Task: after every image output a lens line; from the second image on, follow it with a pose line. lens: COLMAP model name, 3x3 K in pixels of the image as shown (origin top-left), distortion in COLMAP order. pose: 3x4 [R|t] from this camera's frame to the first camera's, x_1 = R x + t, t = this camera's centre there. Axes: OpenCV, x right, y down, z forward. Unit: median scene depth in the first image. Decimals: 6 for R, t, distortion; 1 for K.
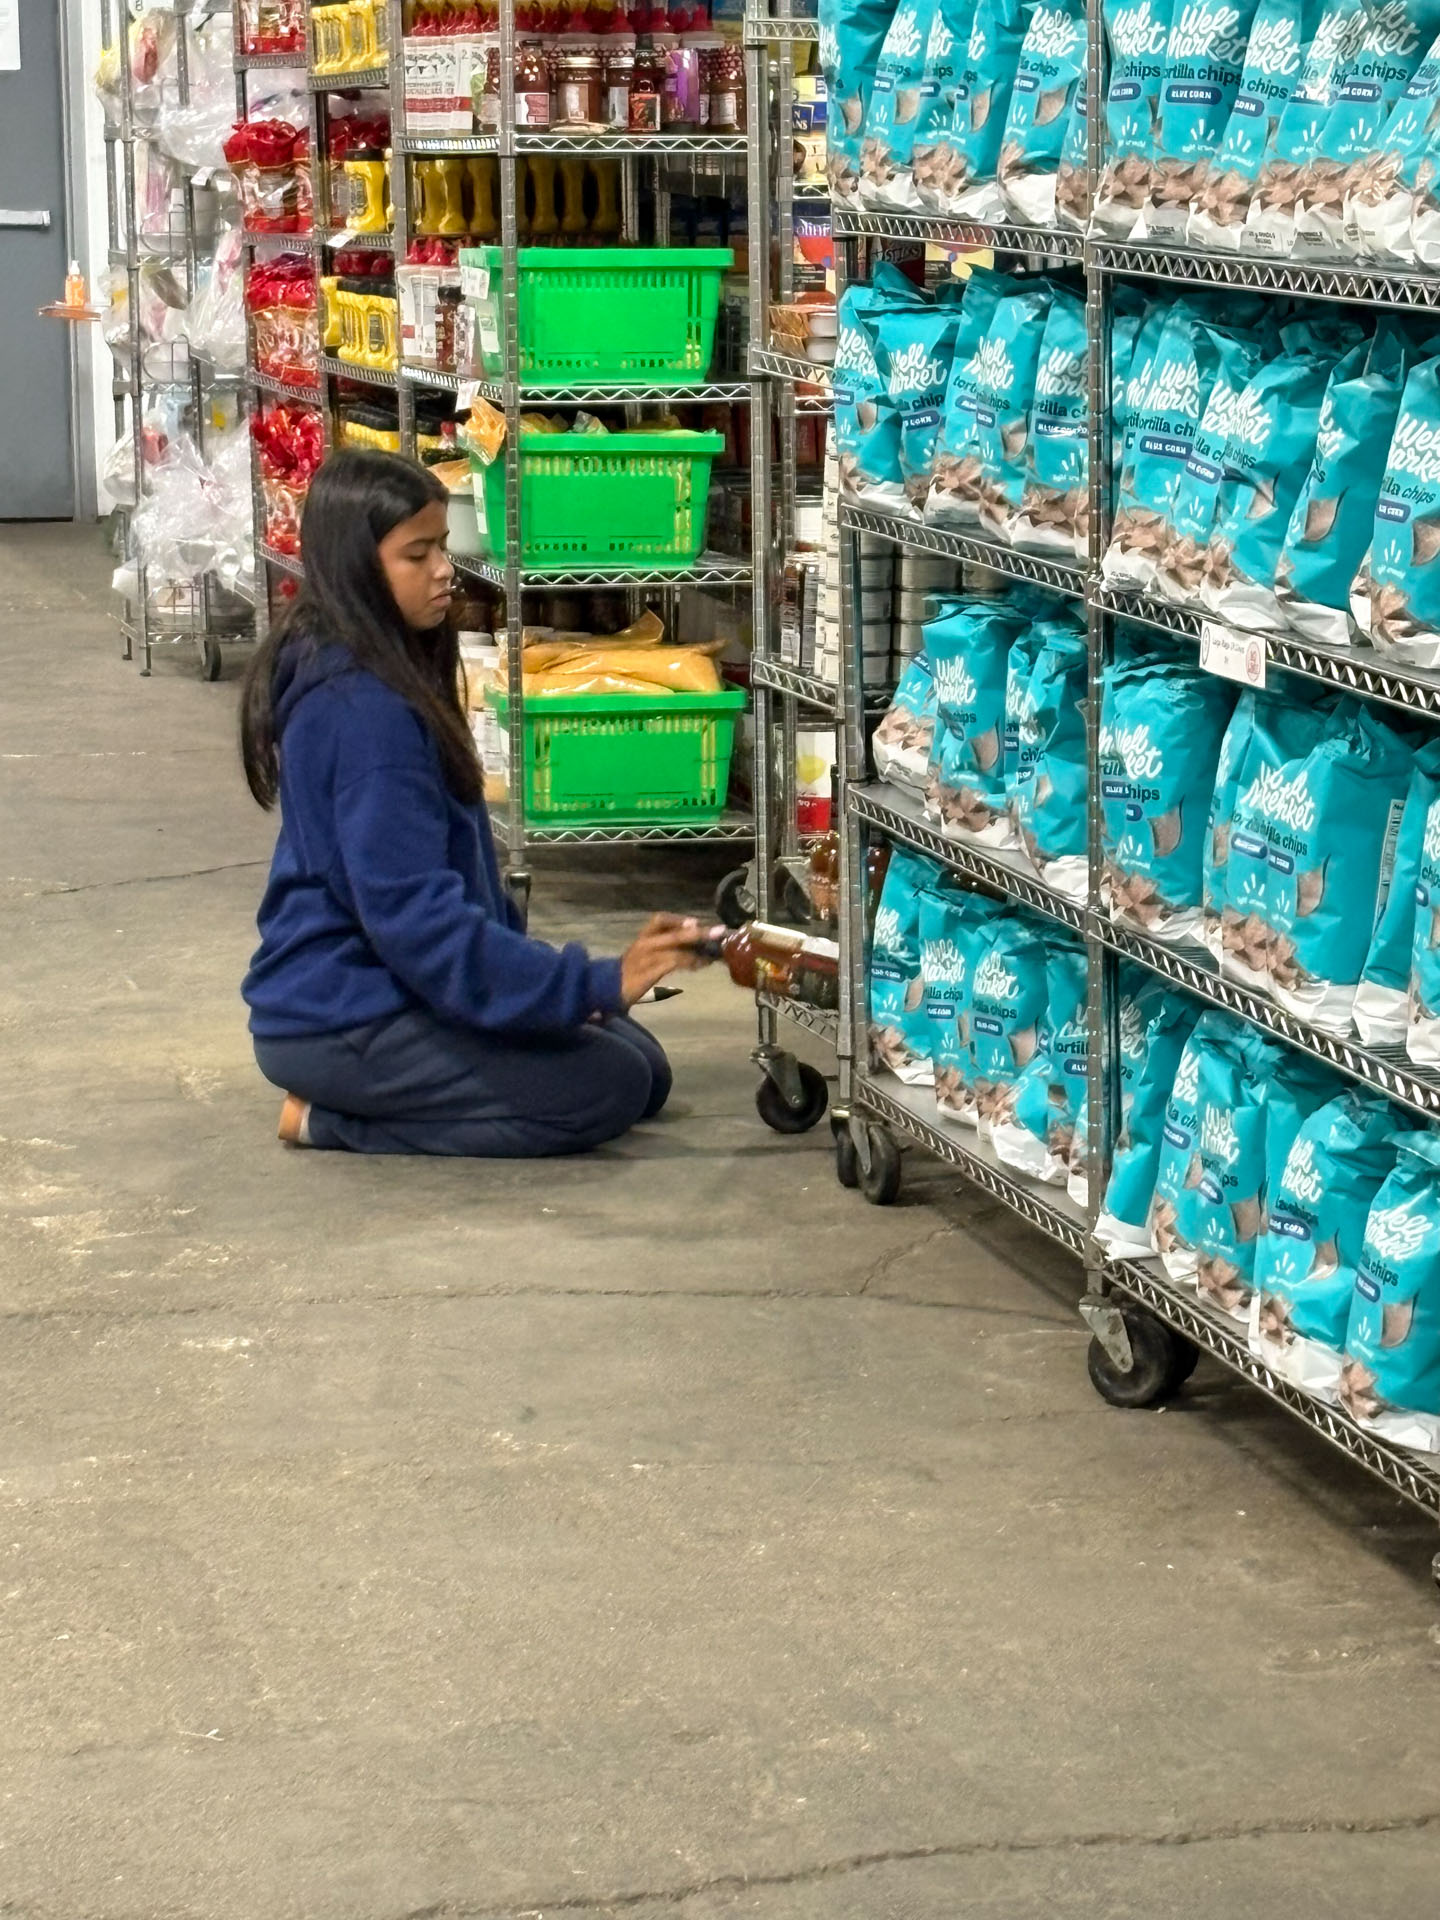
lens RADIAL K [[6003.3, 0, 720.0], [0, 6003.3, 960.0], [0, 0, 1]] dist [0.526403, -2.075948]
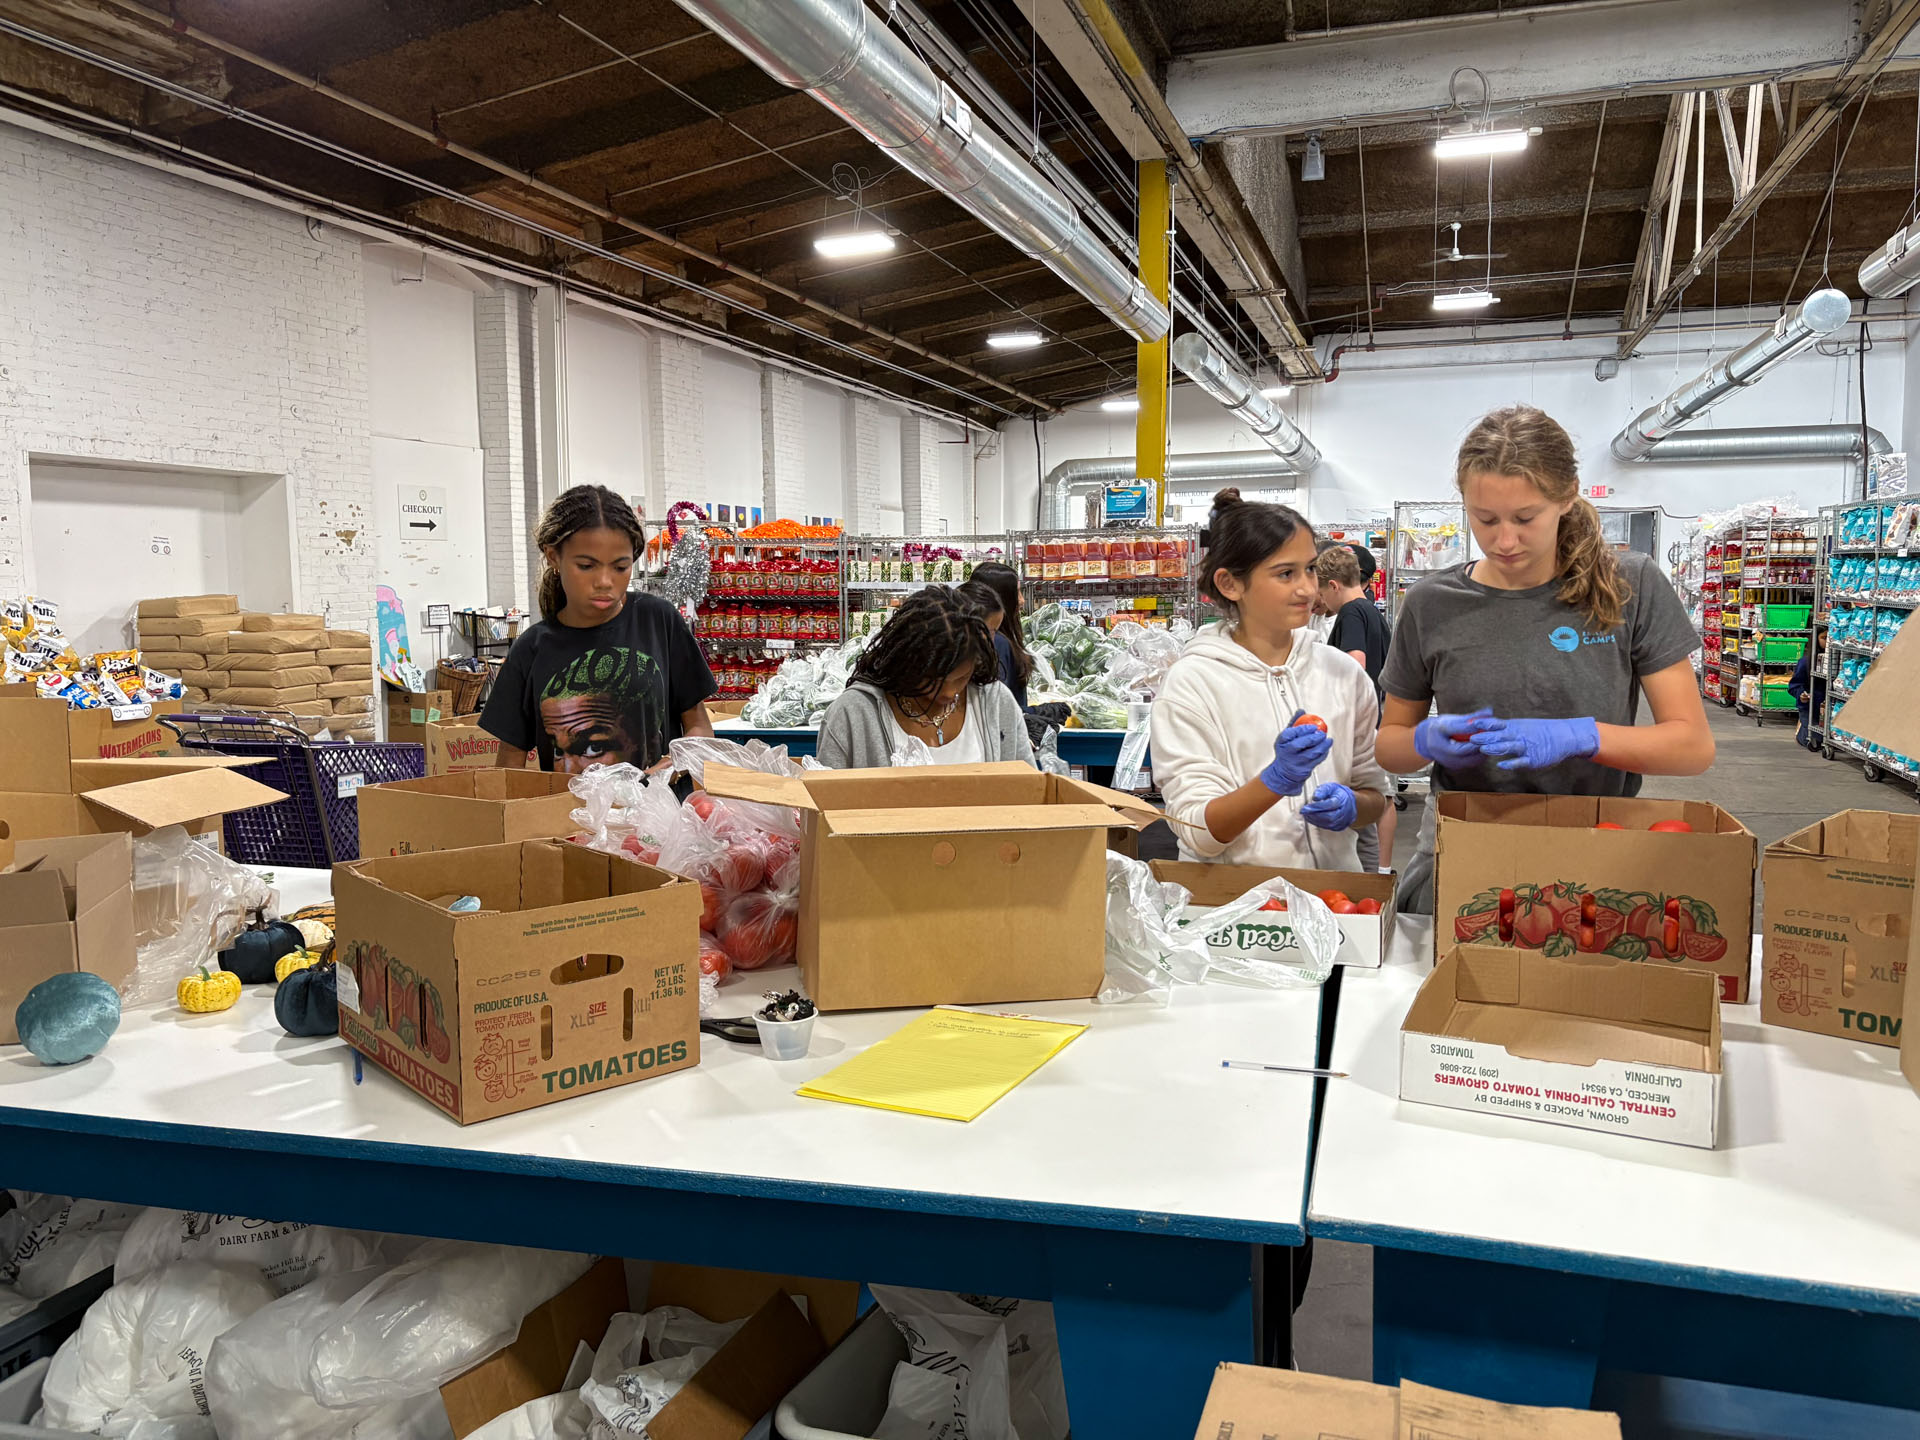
lens RADIAL K [[1432.9, 0, 960.0], [0, 1432.9, 720.0], [0, 0, 1]] dist [0.037372, -0.063951]
pose [[0.861526, 0.051732, -0.505071, 0.001699], [-0.072292, 0.997159, -0.021178, 0.070715], [0.502541, 0.054758, 0.862818, -0.515924]]
